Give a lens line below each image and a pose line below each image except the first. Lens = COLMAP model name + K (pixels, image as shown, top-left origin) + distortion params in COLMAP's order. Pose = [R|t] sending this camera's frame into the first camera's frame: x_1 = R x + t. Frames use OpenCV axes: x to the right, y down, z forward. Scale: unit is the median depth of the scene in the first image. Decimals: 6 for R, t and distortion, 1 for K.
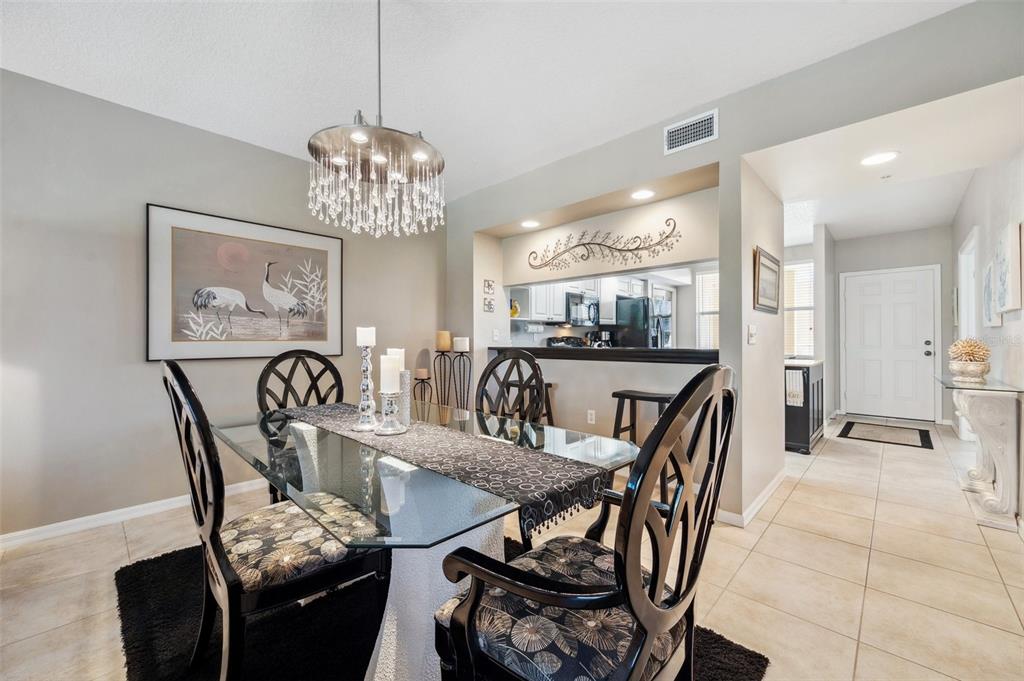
lens RADIAL K [[411.0, 0, 513.9], [0, 411.0, 340.1], [0, 0, 1]] dist [-0.001293, -0.001033]
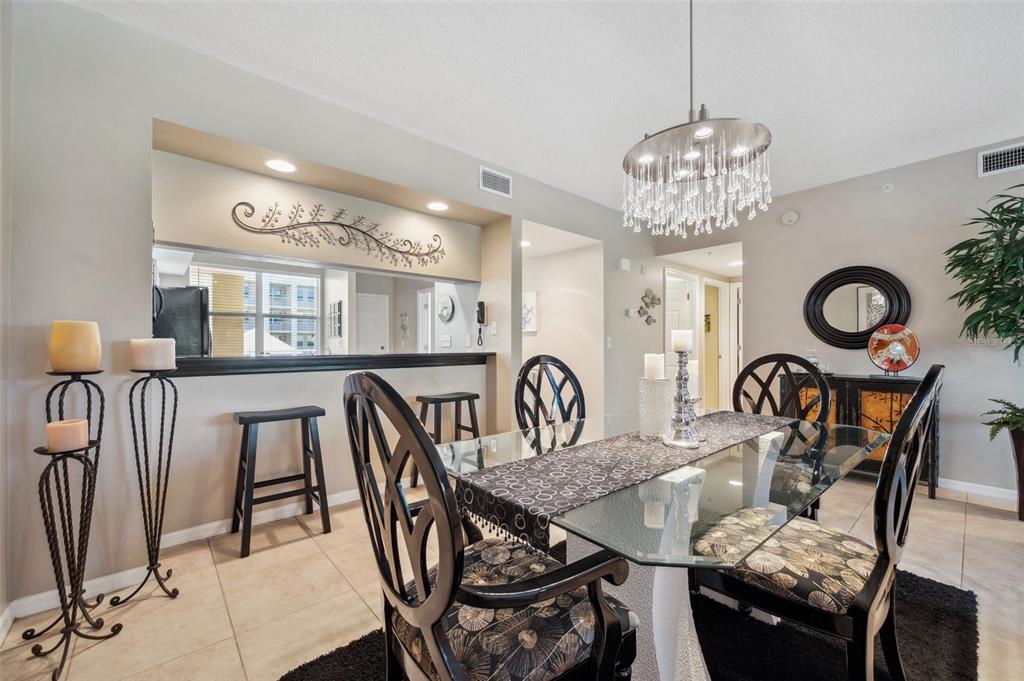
lens RADIAL K [[411.0, 0, 516.3], [0, 411.0, 343.3], [0, 0, 1]] dist [-0.001293, -0.001033]
pose [[0.074710, 0.009357, 0.997161, -0.690815], [0.002323, 0.999952, -0.009558, 0.004032], [-0.997203, 0.003030, 0.074685, 0.706297]]
